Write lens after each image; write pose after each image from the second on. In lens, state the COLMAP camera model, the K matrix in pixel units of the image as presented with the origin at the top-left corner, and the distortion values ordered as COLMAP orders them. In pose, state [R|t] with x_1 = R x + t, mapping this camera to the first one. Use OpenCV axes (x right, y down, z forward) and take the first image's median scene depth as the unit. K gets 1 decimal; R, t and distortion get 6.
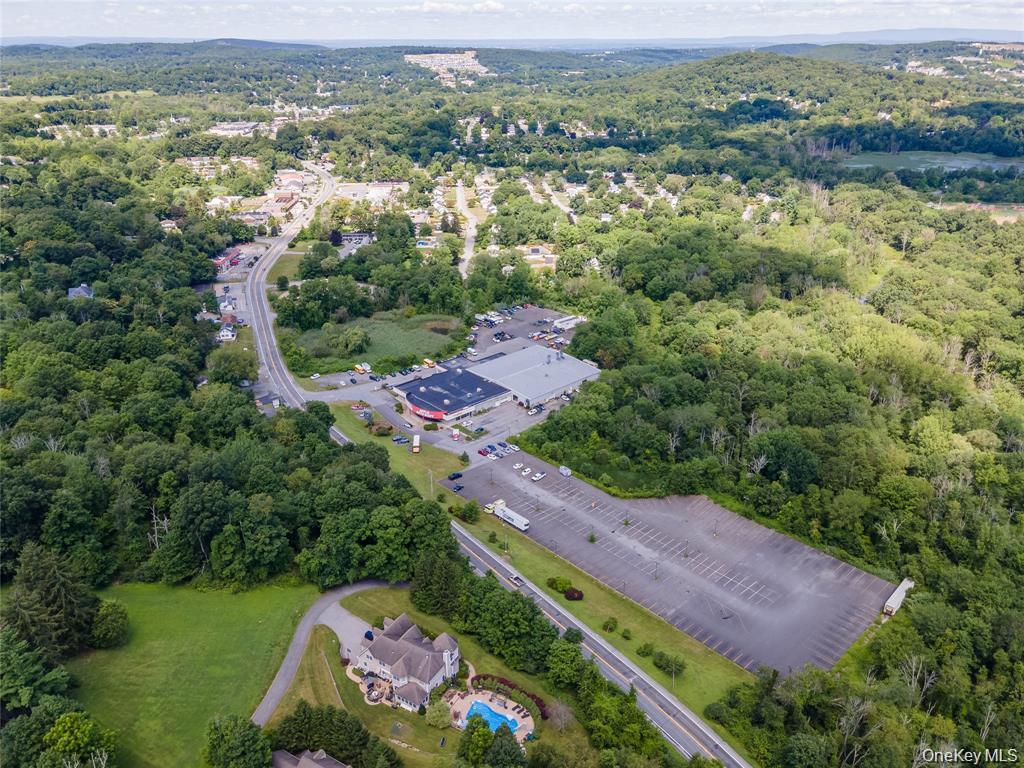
lens RADIAL K [[715.6, 0, 512.2], [0, 715.6, 384.0], [0, 0, 1]] dist [0.001768, 0.004772]
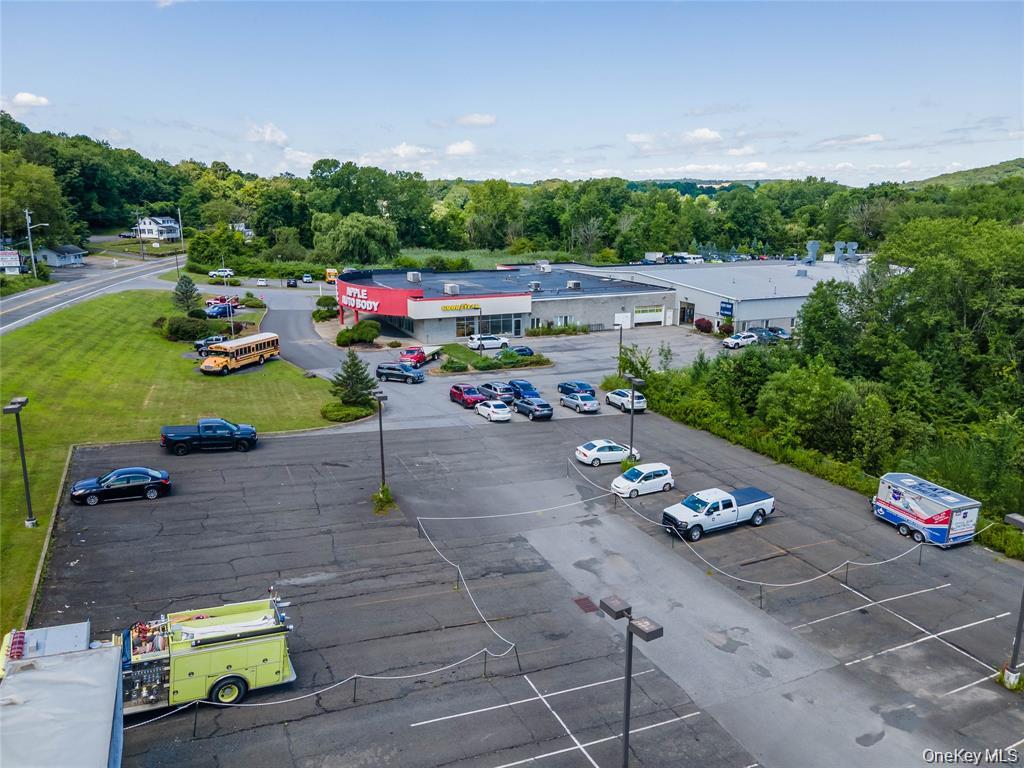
lens RADIAL K [[715.6, 0, 512.4], [0, 715.6, 382.5], [0, 0, 1]] dist [0.001768, 0.004772]
pose [[0.941753, 0.068577, -0.329239, 0.039200], [-0.135205, 0.973592, -0.183952, 0.122713], [0.307929, 0.217752, 0.926155, 0.765891]]
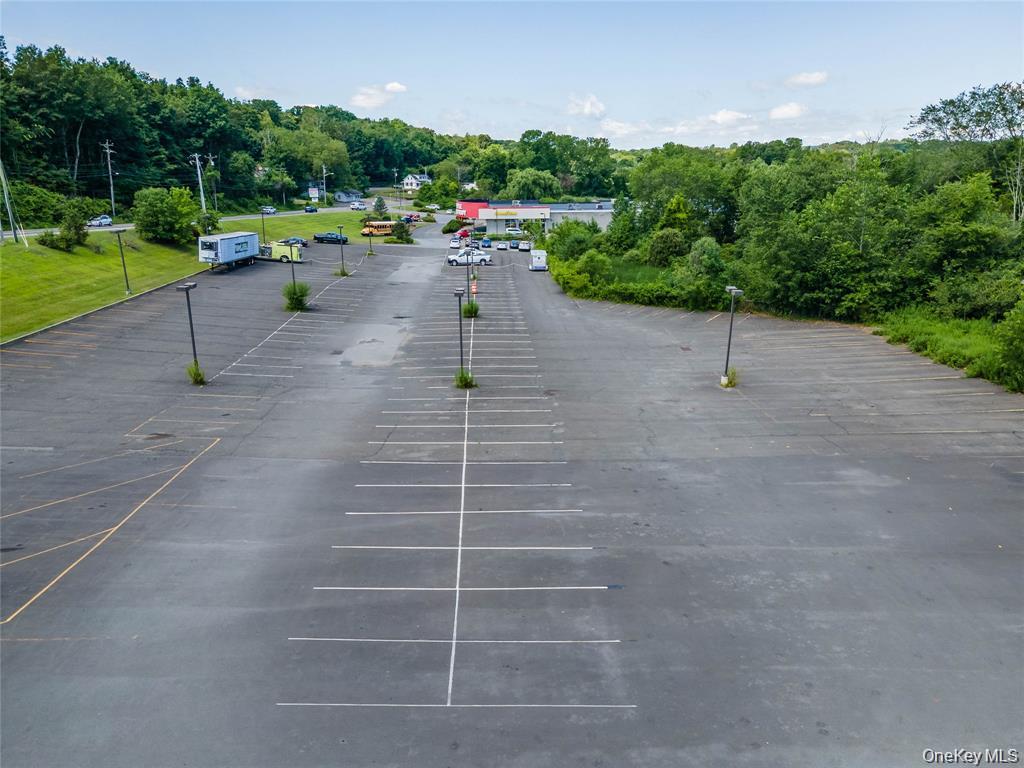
lens RADIAL K [[715.6, 0, 509.7], [0, 715.6, 385.3], [0, 0, 1]] dist [0.001768, 0.004772]
pose [[0.723887, 0.172437, -0.668022, 0.291710], [-0.280565, 0.958159, -0.056698, 0.190089], [0.630295, 0.228466, 0.741978, 0.669353]]
